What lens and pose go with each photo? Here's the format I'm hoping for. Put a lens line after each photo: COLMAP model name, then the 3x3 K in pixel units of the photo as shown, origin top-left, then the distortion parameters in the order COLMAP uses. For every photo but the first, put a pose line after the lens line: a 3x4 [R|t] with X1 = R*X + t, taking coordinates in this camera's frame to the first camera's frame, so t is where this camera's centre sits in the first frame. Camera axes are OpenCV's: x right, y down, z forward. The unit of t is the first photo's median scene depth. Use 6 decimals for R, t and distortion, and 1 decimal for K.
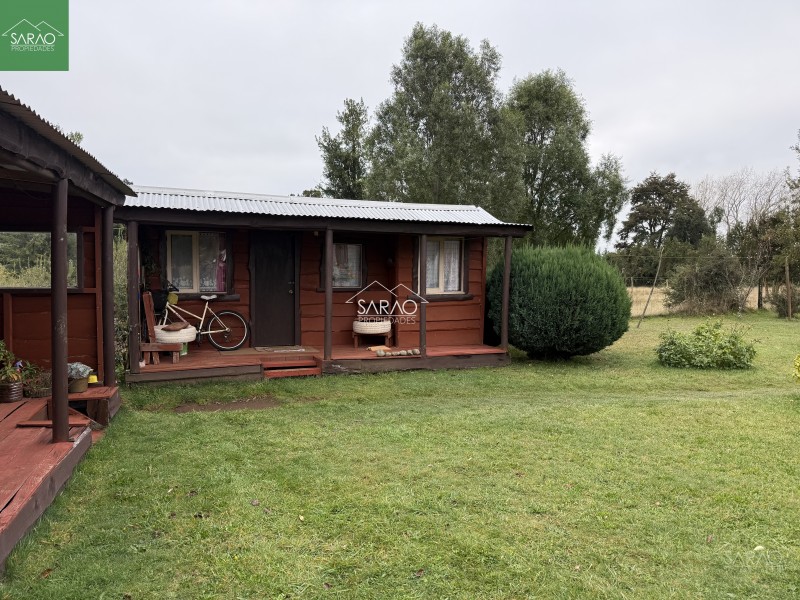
lens RADIAL K [[589.9, 0, 400.0], [0, 589.9, 300.0], [0, 0, 1]] dist [0.065282, -0.059377]
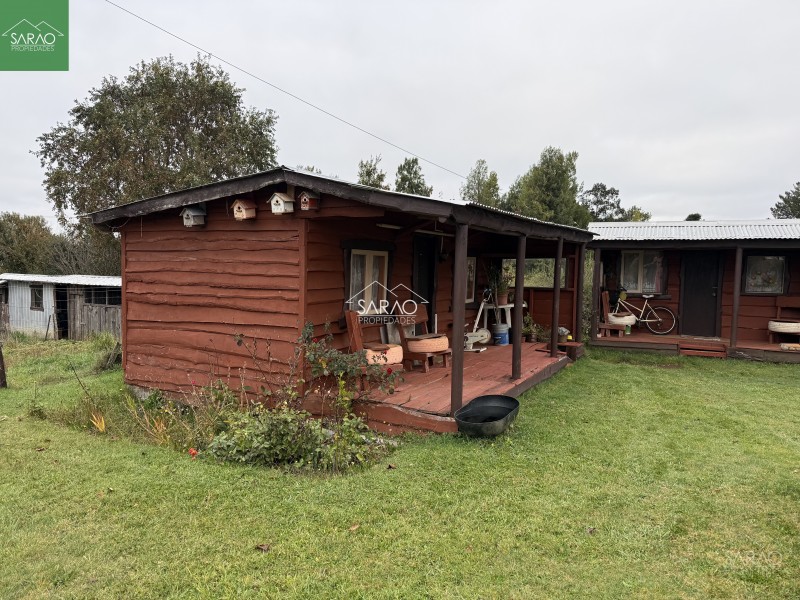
lens RADIAL K [[486.7, 0, 411.0], [0, 486.7, 298.4], [0, 0, 1]] dist [0.044788, -0.040202]
pose [[0.694177, 0.052590, -0.717881, 0.158169], [-0.051431, 0.998402, 0.023408, 0.002156], [0.717965, 0.020672, 0.695772, -0.286383]]
